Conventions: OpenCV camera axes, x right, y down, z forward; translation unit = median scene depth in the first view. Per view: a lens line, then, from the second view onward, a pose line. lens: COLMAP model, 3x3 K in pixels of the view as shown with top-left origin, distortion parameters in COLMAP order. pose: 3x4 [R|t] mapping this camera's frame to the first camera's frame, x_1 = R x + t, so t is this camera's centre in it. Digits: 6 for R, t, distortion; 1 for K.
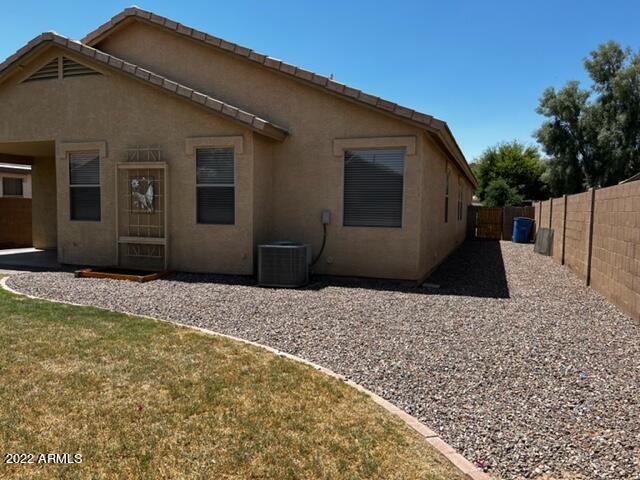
lens RADIAL K [[483.4, 0, 320.0], [0, 483.4, 240.0], [0, 0, 1]] dist [0.066060, -0.069099]
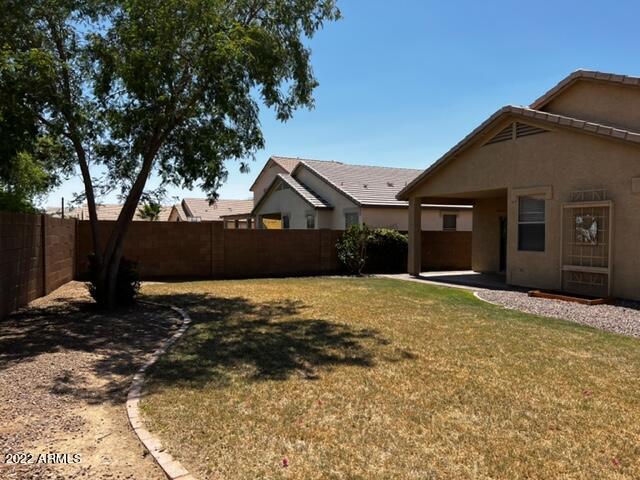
lens RADIAL K [[483.4, 0, 320.0], [0, 483.4, 240.0], [0, 0, 1]] dist [0.066060, -0.069099]
pose [[0.733134, 0.001464, -0.680083, -0.036672], [-0.038173, 0.998510, -0.039001, 0.000965], [0.679013, 0.054553, 0.732097, -0.271692]]
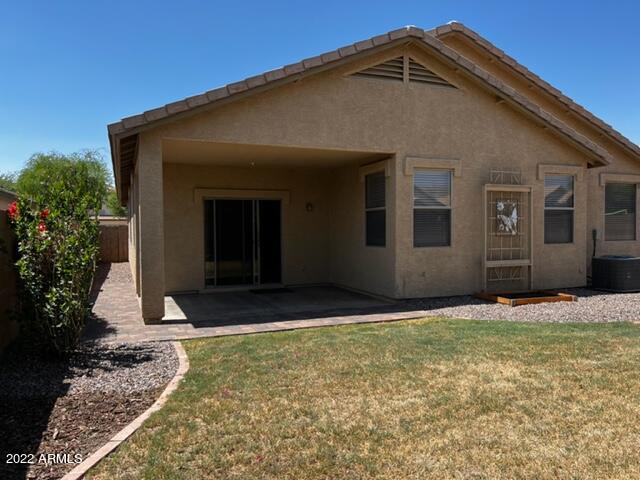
lens RADIAL K [[483.4, 0, 320.0], [0, 483.4, 240.0], [0, 0, 1]] dist [0.066060, -0.069099]
pose [[0.728284, -0.034127, 0.684425, -1.297899], [0.062827, 0.997878, -0.017097, -0.052793], [-0.682389, 0.055452, 0.728883, 0.529010]]
